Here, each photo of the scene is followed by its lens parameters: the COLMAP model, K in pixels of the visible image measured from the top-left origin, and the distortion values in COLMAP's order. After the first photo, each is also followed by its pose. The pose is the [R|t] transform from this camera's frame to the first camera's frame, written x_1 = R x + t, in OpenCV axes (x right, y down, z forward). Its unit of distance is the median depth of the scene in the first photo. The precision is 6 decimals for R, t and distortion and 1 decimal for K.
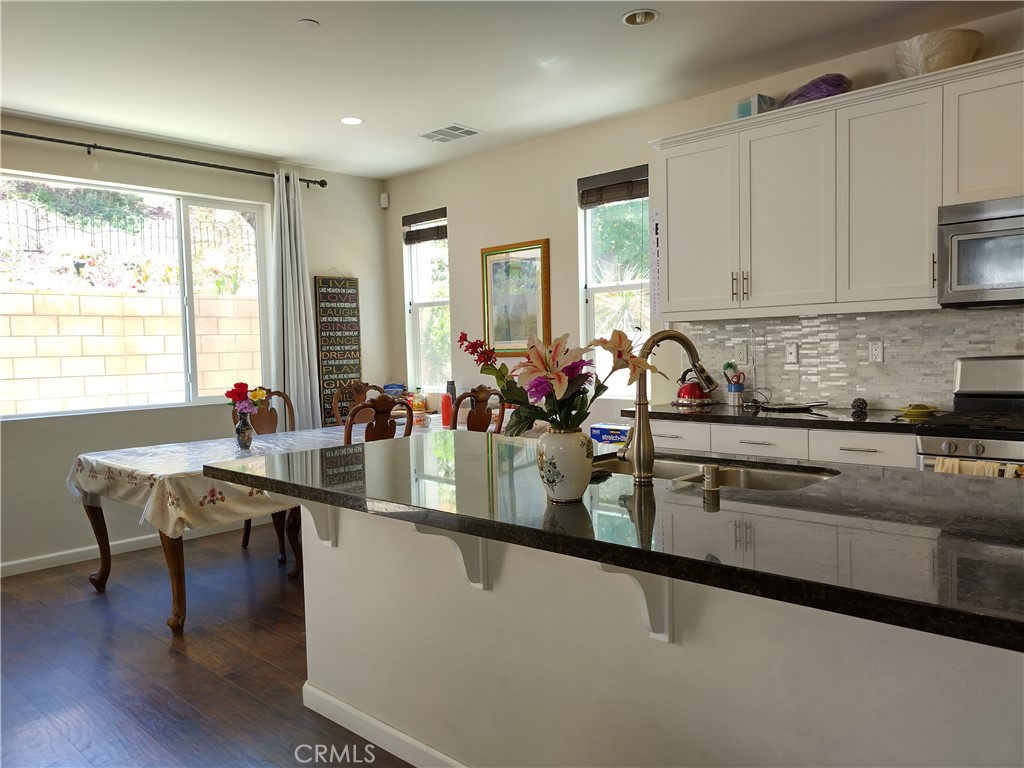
lens RADIAL K [[763.8, 0, 514.6], [0, 763.8, 388.0], [0, 0, 1]] dist [0.019719, -0.012707]
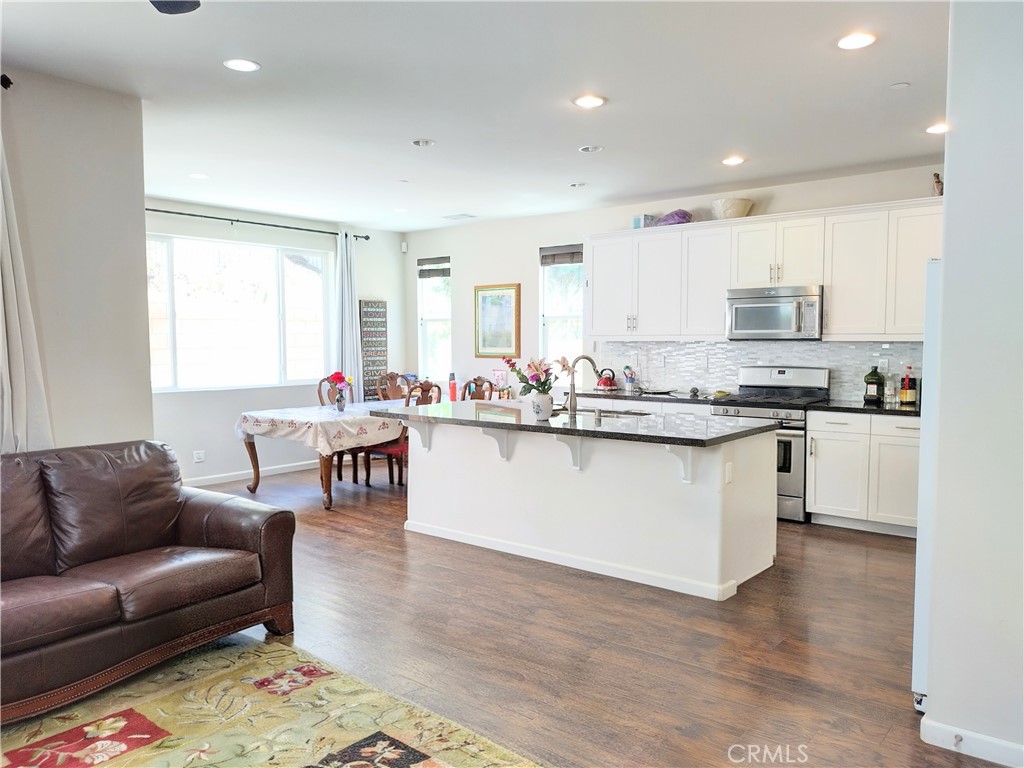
lens RADIAL K [[763.8, 0, 514.6], [0, 763.8, 388.0], [0, 0, 1]] dist [0.019719, -0.012707]
pose [[0.997128, 0.018008, 0.073559, -0.099797], [-0.018764, 0.999778, 0.009601, 0.005273], [-0.073370, -0.010954, 0.997245, -0.716881]]
